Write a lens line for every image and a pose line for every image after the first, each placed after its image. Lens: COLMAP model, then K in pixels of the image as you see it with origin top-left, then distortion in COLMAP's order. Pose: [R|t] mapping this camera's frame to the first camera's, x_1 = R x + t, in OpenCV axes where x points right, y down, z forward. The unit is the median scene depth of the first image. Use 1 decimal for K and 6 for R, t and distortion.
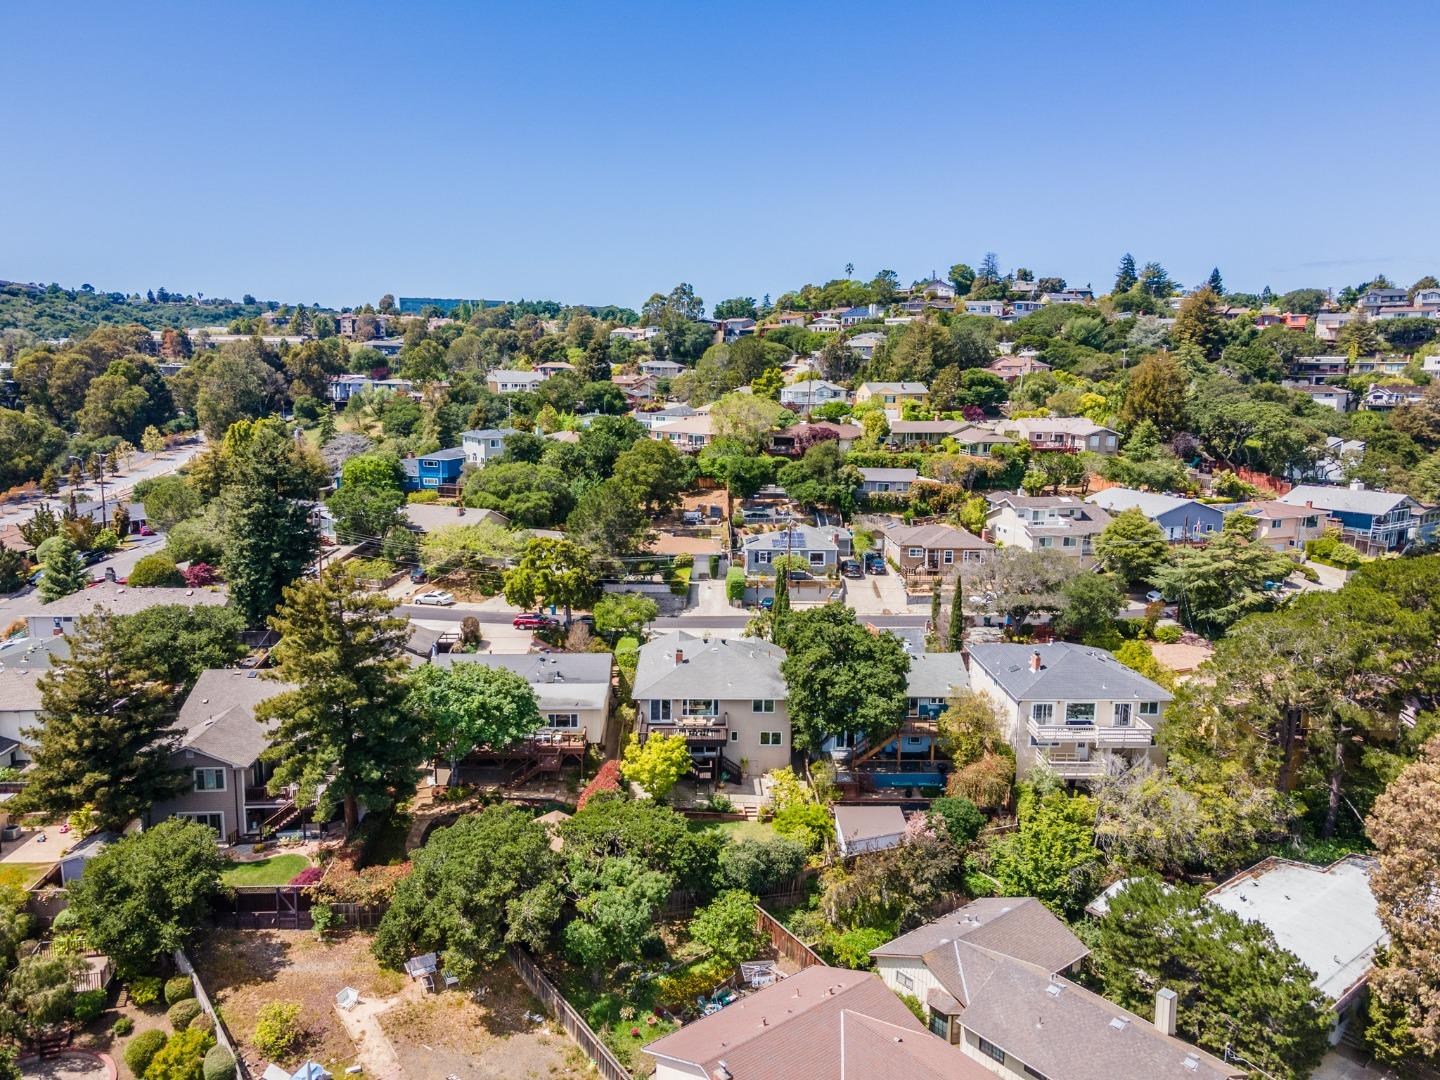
lens RADIAL K [[1055.2, 0, 720.0], [0, 1055.2, 540.0], [0, 0, 1]] dist [0.041981, 0.003404]
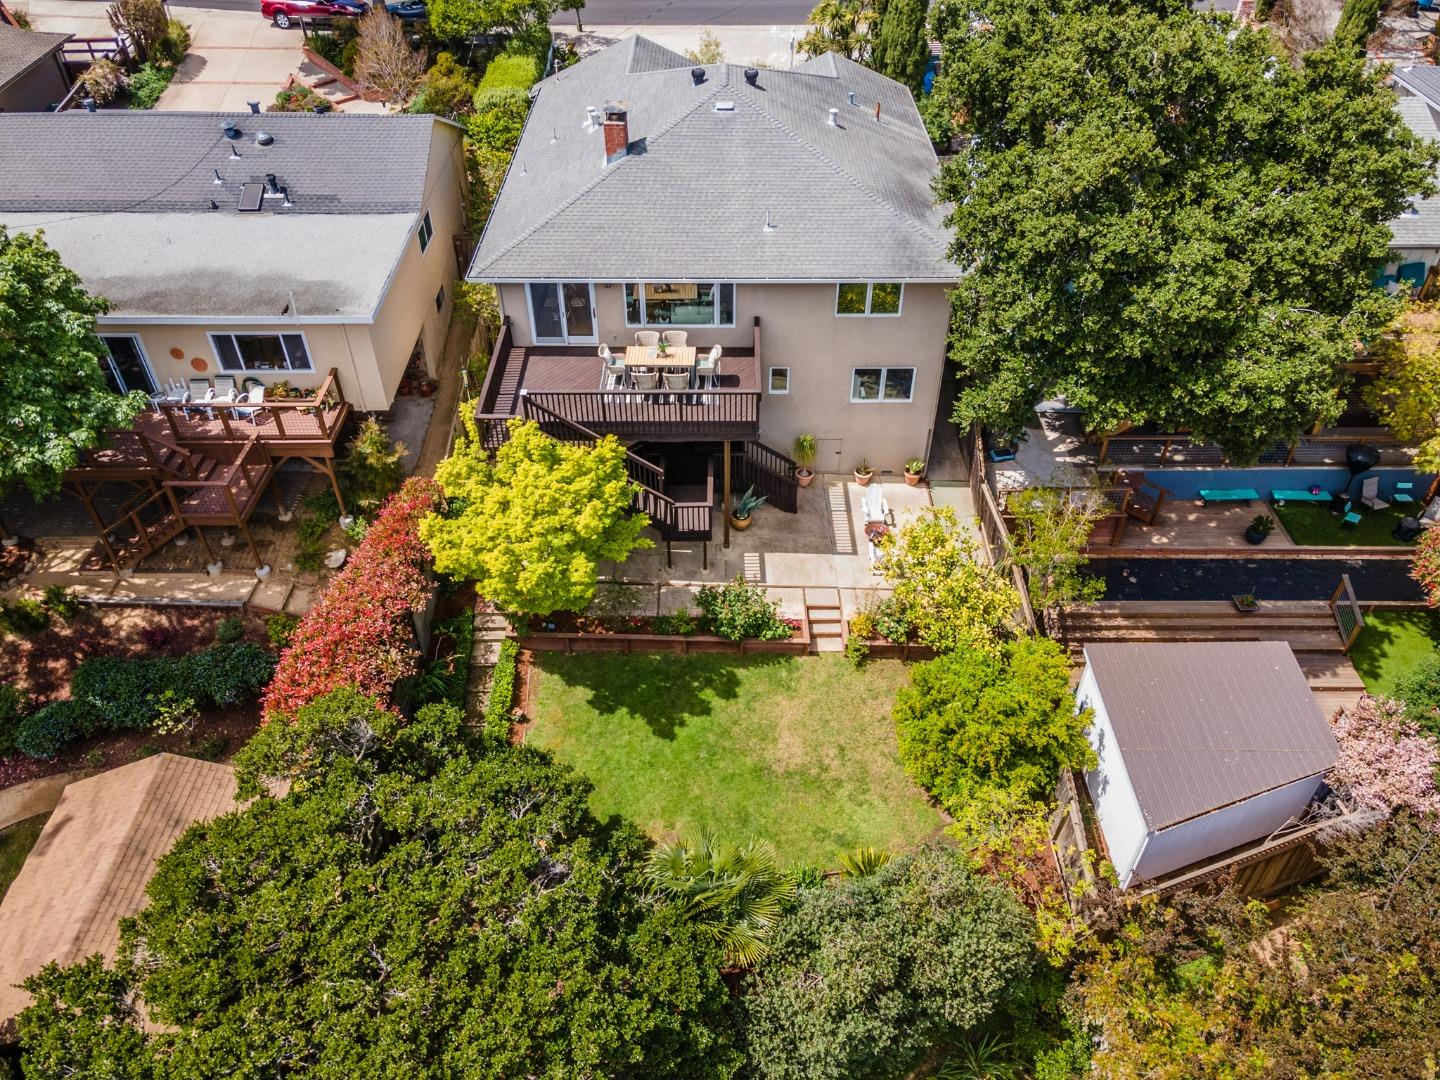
lens RADIAL K [[1055.2, 0, 720.0], [0, 1055.2, 540.0], [0, 0, 1]] dist [0.041981, 0.003404]
pose [[0.999654, 0.005451, -0.025742, 0.003270], [0.008715, 0.854508, 0.519365, 0.049179], [0.024828, -0.519410, 0.854164, 0.683275]]
